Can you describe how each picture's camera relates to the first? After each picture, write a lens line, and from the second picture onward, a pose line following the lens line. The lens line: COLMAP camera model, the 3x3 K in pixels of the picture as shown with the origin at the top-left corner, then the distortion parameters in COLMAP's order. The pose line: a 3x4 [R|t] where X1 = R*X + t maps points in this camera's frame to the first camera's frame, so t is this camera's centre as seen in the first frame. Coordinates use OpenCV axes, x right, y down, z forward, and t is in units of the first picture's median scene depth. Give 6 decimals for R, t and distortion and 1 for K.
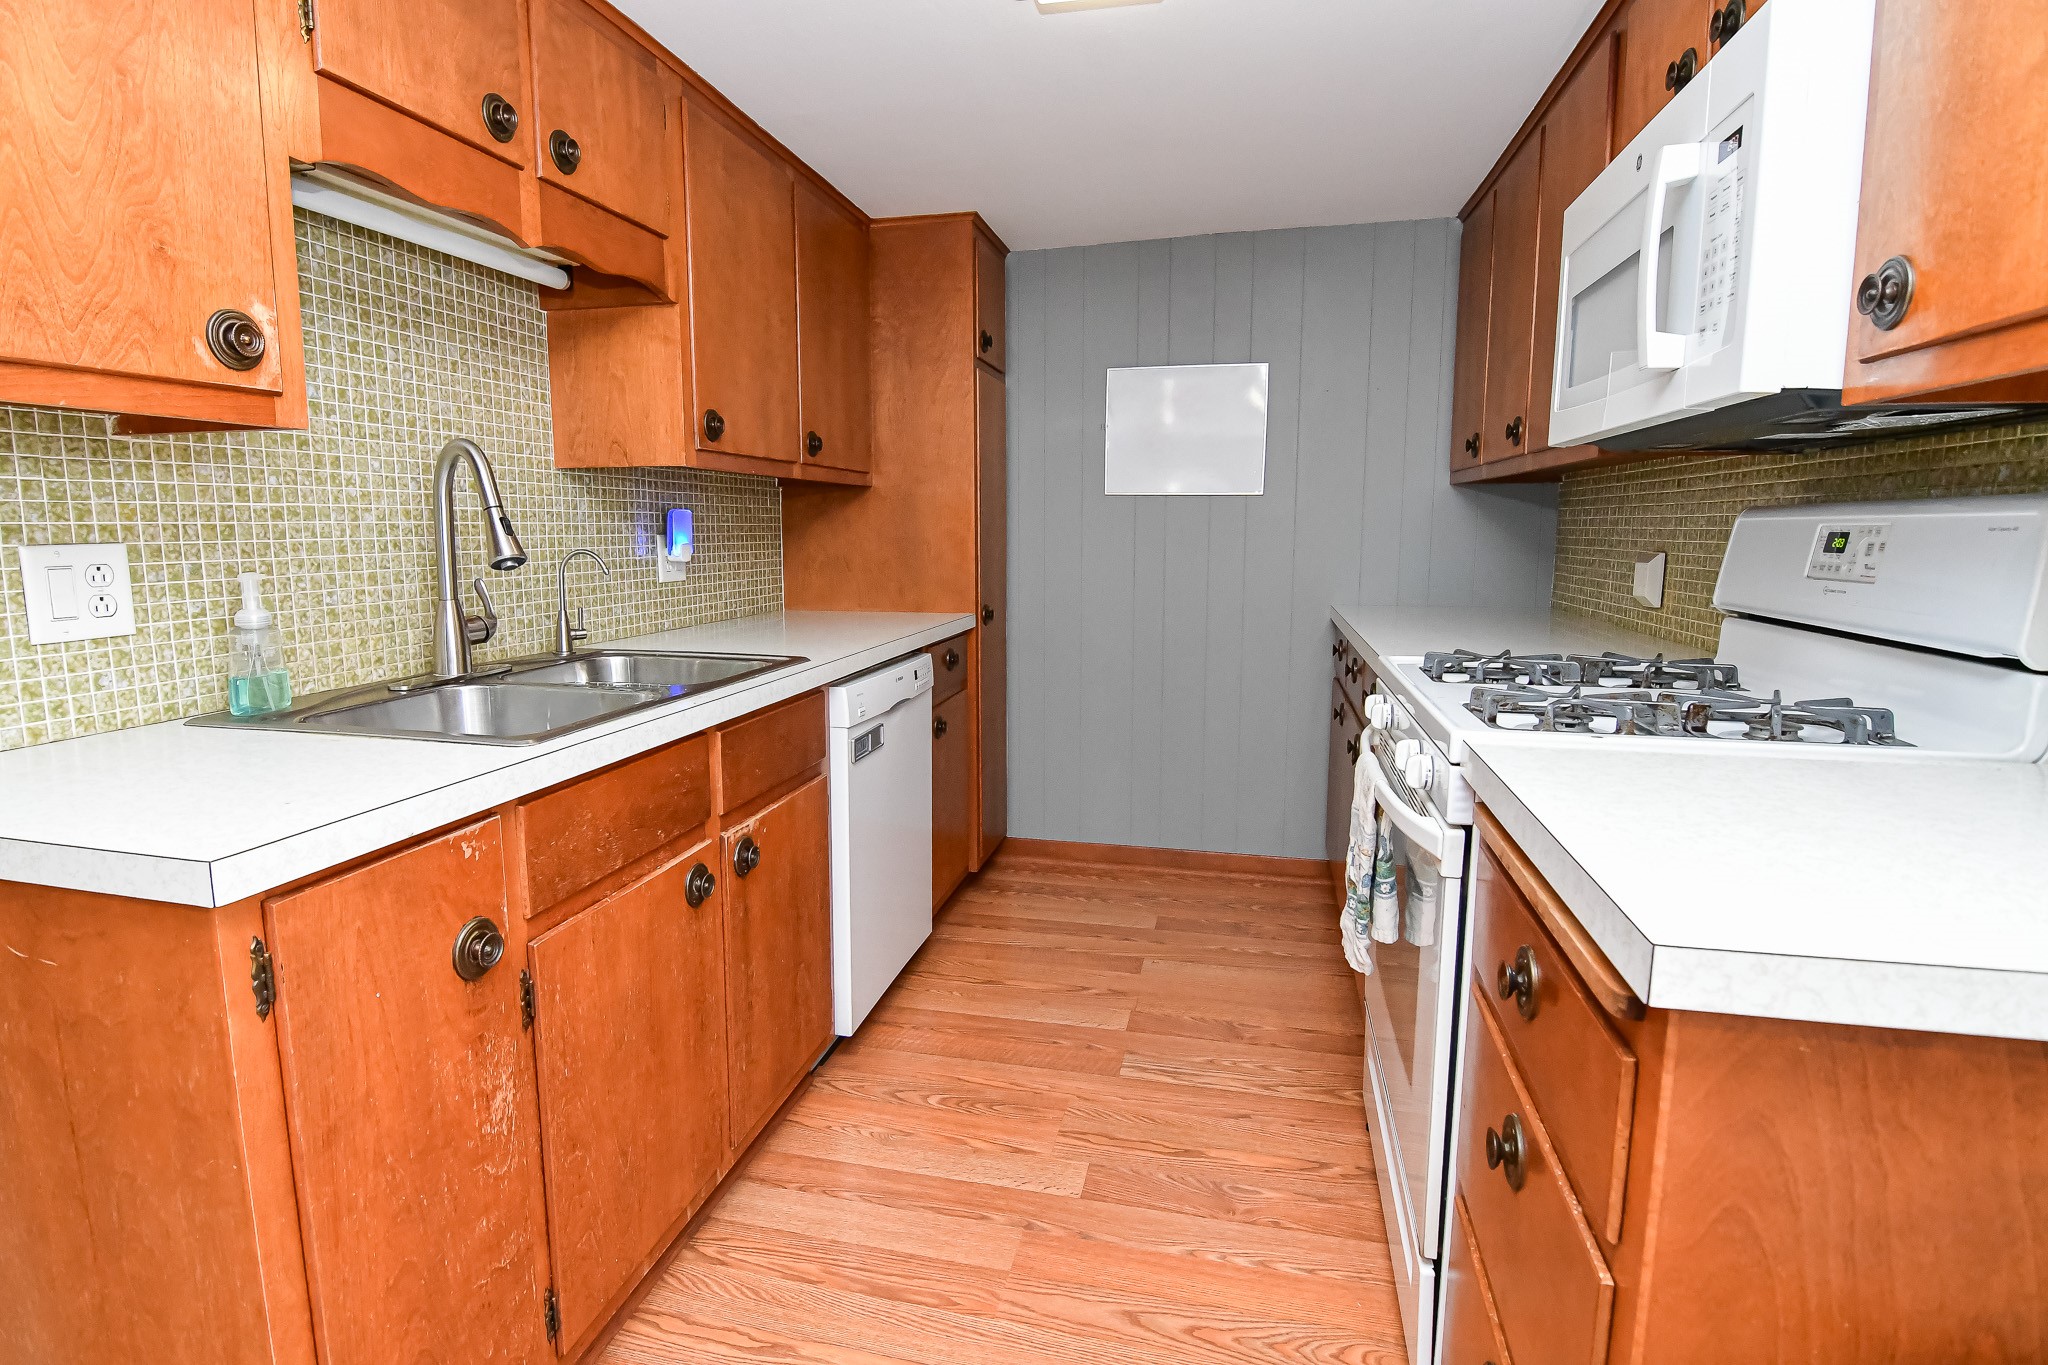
lens RADIAL K [[1005.1, 0, 997.4], [0, 1005.1, 667.2], [0, 0, 1]] dist [-0.002664, -0.009970]
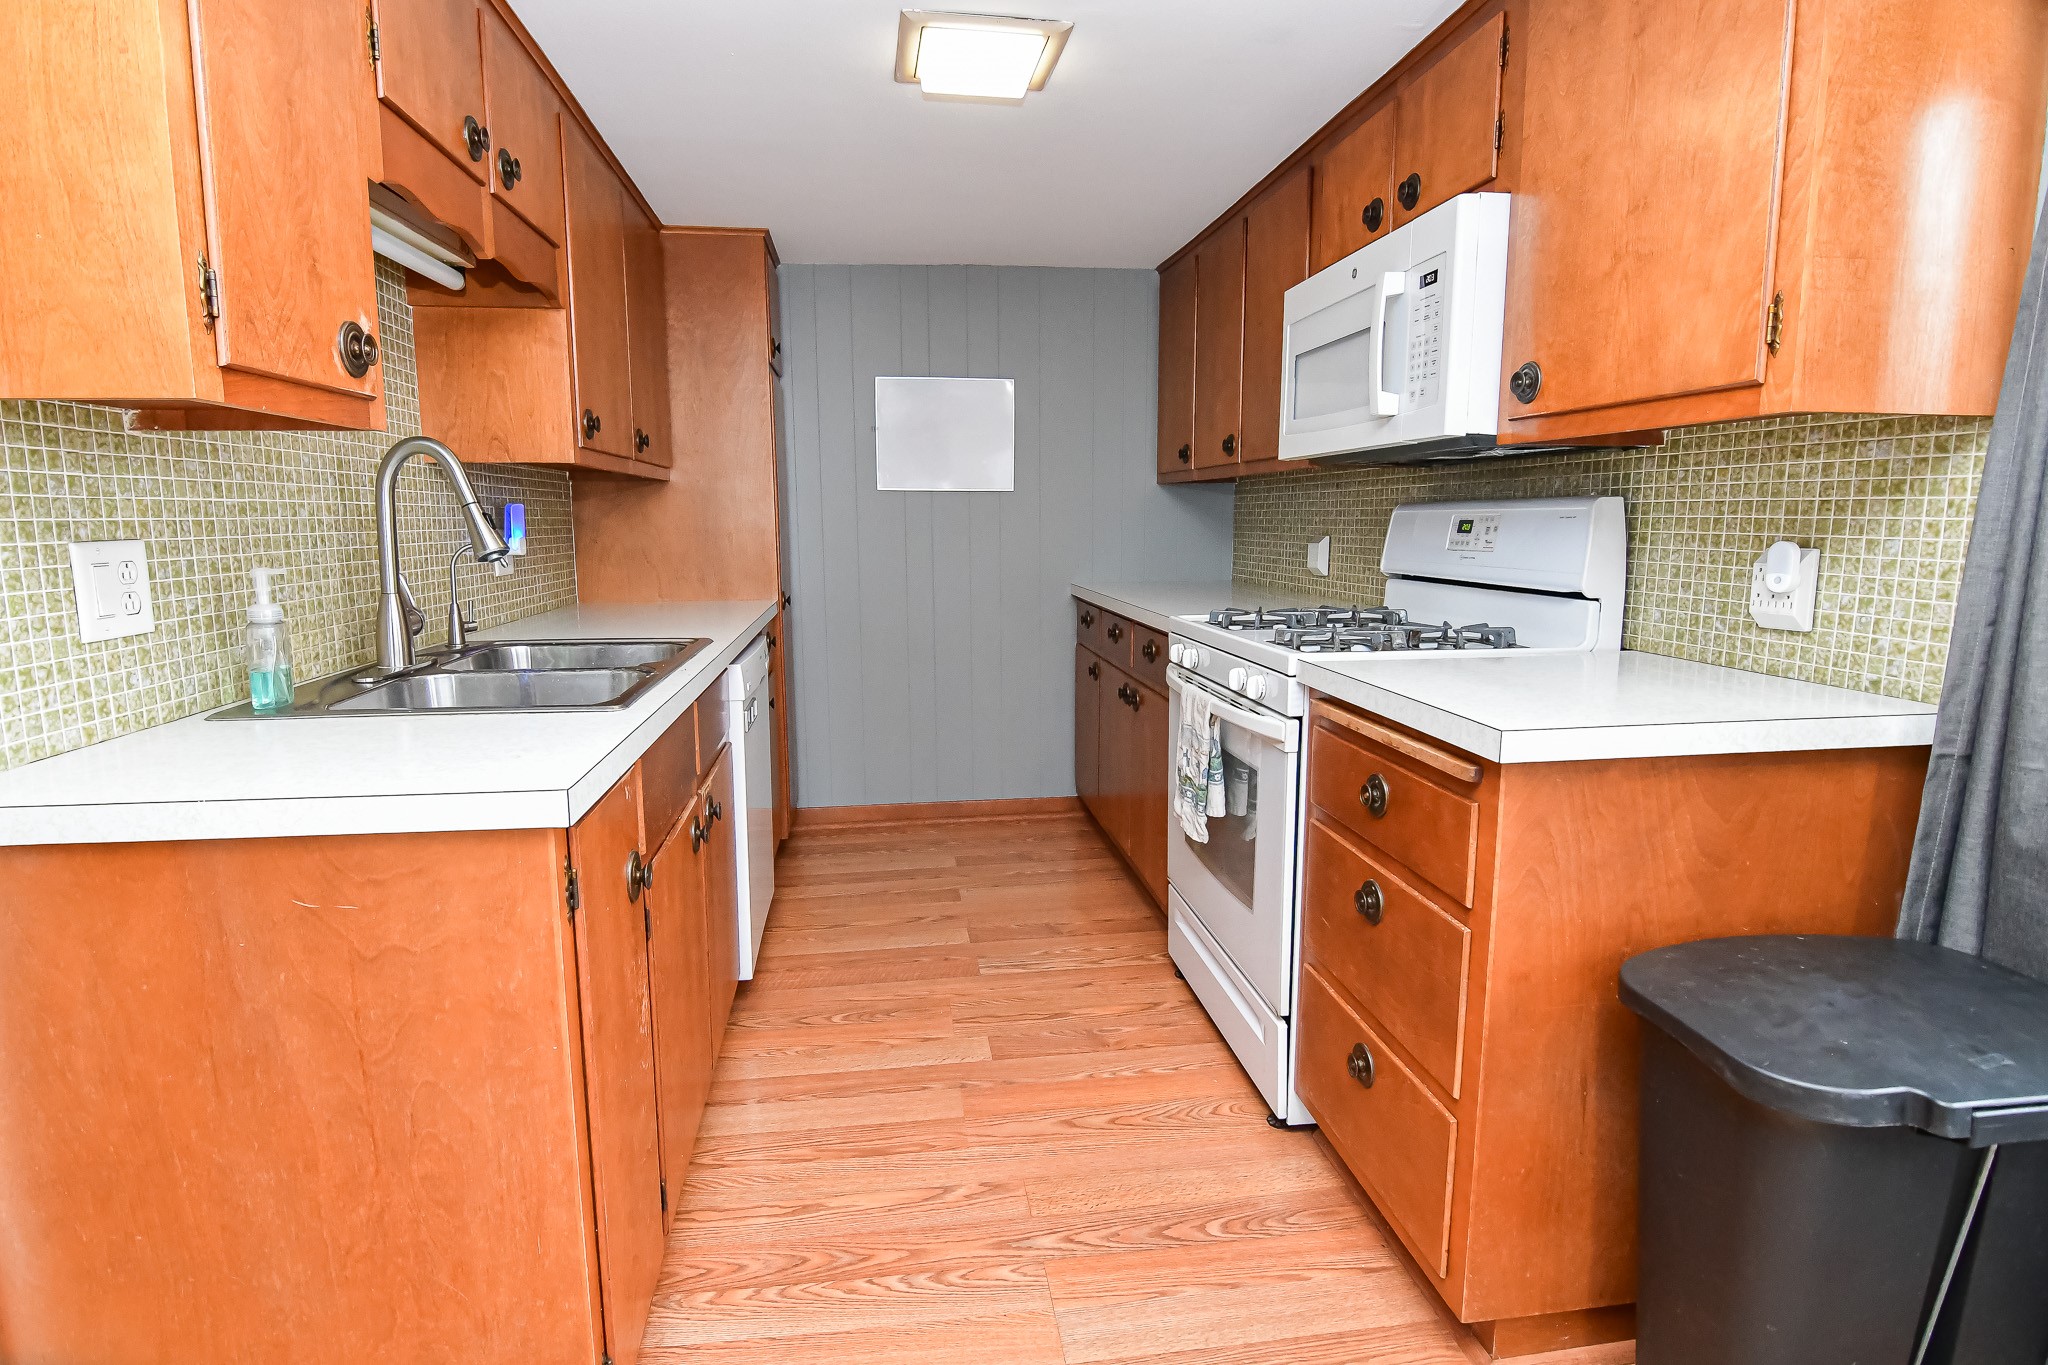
lens RADIAL K [[1005.1, 0, 997.4], [0, 1005.1, 667.2], [0, 0, 1]] dist [-0.002664, -0.009970]
pose [[0.933164, -0.056491, 0.354983, -0.346294], [0.053604, 0.998401, 0.017970, 0.022994], [-0.355431, 0.002259, 0.934700, -0.175543]]
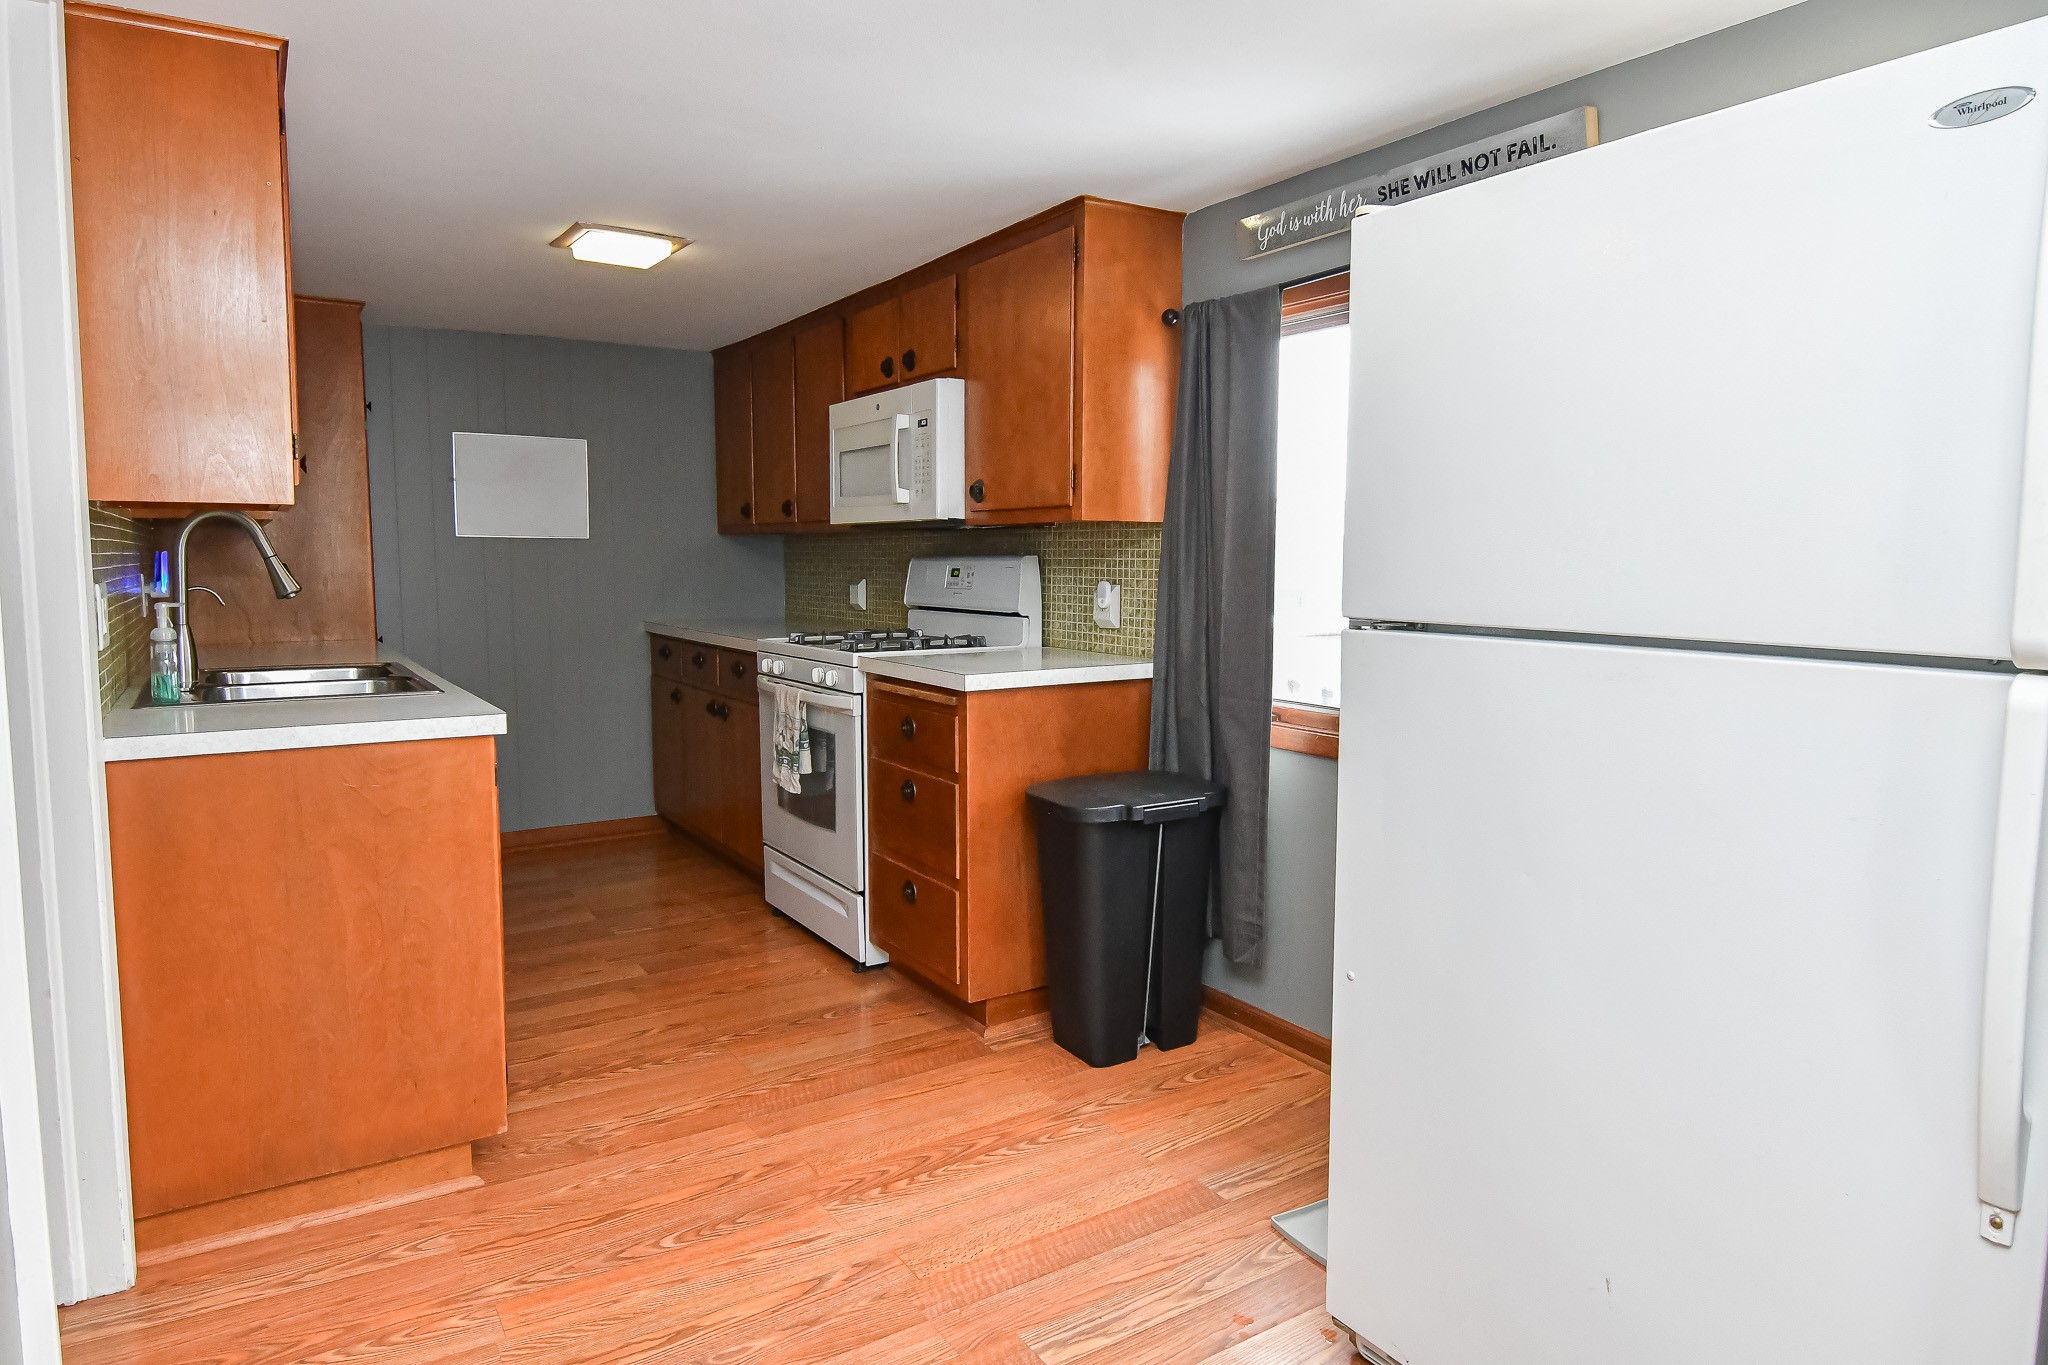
lens RADIAL K [[1217.5, 0, 1012.7], [0, 1217.5, 672.9], [0, 0, 1]] dist [-0.001285, -0.000392]
pose [[0.682647, -0.067349, 0.727638, -0.984832], [0.097957, 0.995191, 0.000214, 0.103233], [-0.724153, 0.071131, 0.685962, -0.883047]]
